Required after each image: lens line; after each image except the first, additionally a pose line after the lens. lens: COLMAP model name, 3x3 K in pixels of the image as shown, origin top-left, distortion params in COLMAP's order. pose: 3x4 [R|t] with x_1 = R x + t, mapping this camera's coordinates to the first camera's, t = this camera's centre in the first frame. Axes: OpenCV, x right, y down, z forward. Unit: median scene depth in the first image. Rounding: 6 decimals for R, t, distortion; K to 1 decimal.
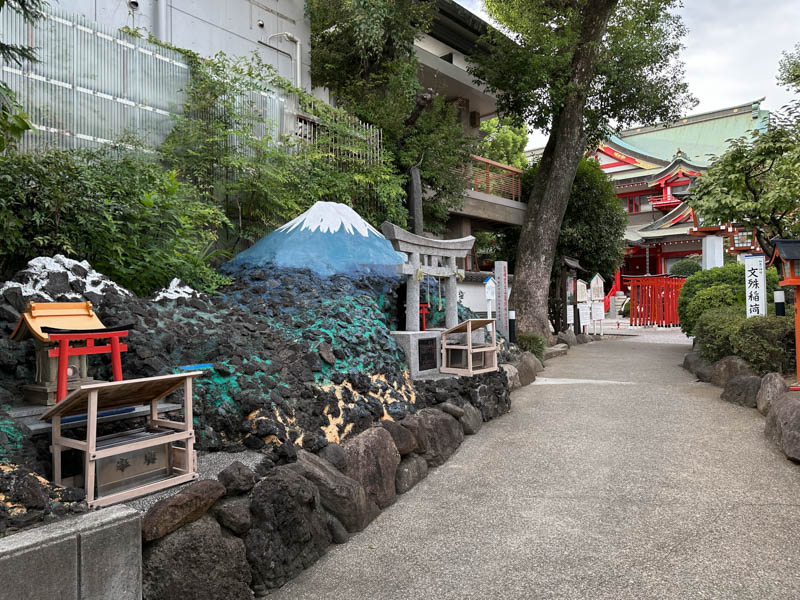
lens RADIAL K [[564.6, 0, 404.5], [0, 564.6, 297.4], [0, 0, 1]] dist [0.066221, -0.069849]
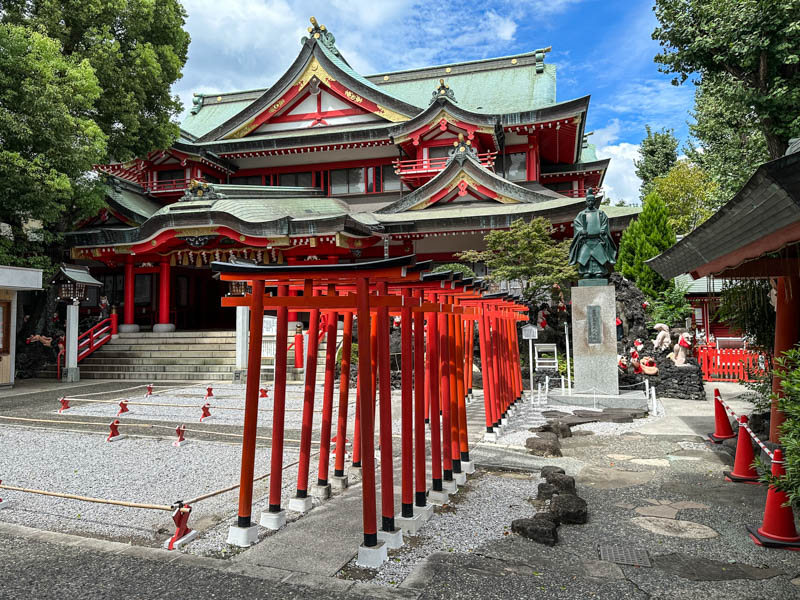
lens RADIAL K [[564.6, 0, 401.4], [0, 564.6, 297.6], [0, 0, 1]] dist [0.066221, -0.069849]
pose [[0.922678, 0.031254, 0.384303, 0.740618], [-0.018955, 0.999181, -0.035751, -0.052771], [-0.385105, 0.025702, 0.922515, 1.598127]]
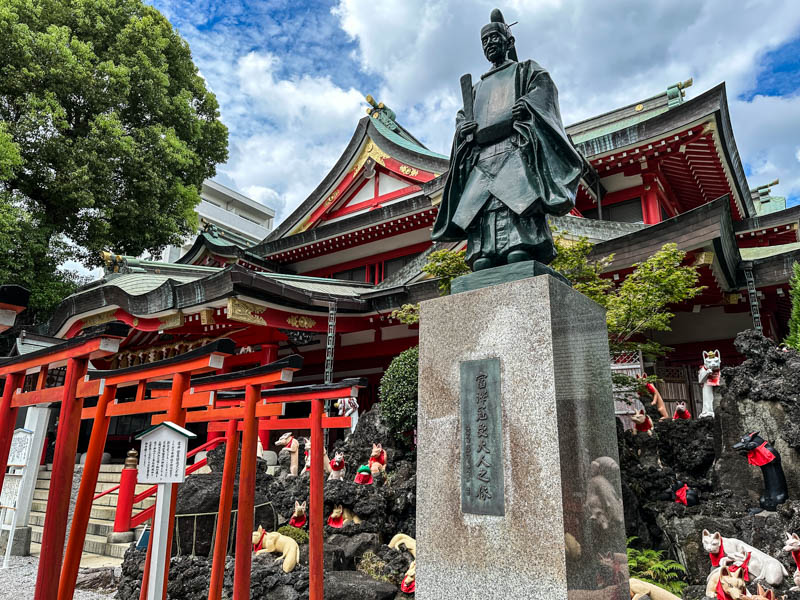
lens RADIAL K [[564.6, 0, 395.5], [0, 564.6, 296.2], [0, 0, 1]] dist [0.066221, -0.069849]
pose [[0.998354, 0.054199, 0.018769, 1.354057], [-0.046896, 0.959734, -0.276969, -0.035527], [-0.033025, 0.275633, 0.960695, 2.105307]]
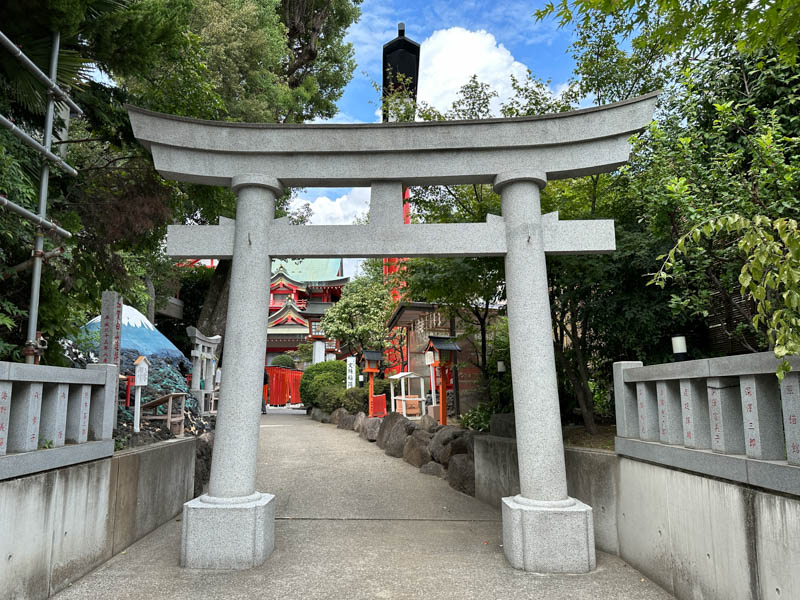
lens RADIAL K [[564.6, 0, 399.7], [0, 564.6, 303.4], [0, 0, 1]] dist [0.066221, -0.069849]
pose [[0.773697, 0.115741, 0.622895, -0.264127], [-0.024053, 0.987829, -0.153673, 0.021775], [-0.633100, 0.103914, 0.767064, -0.328243]]
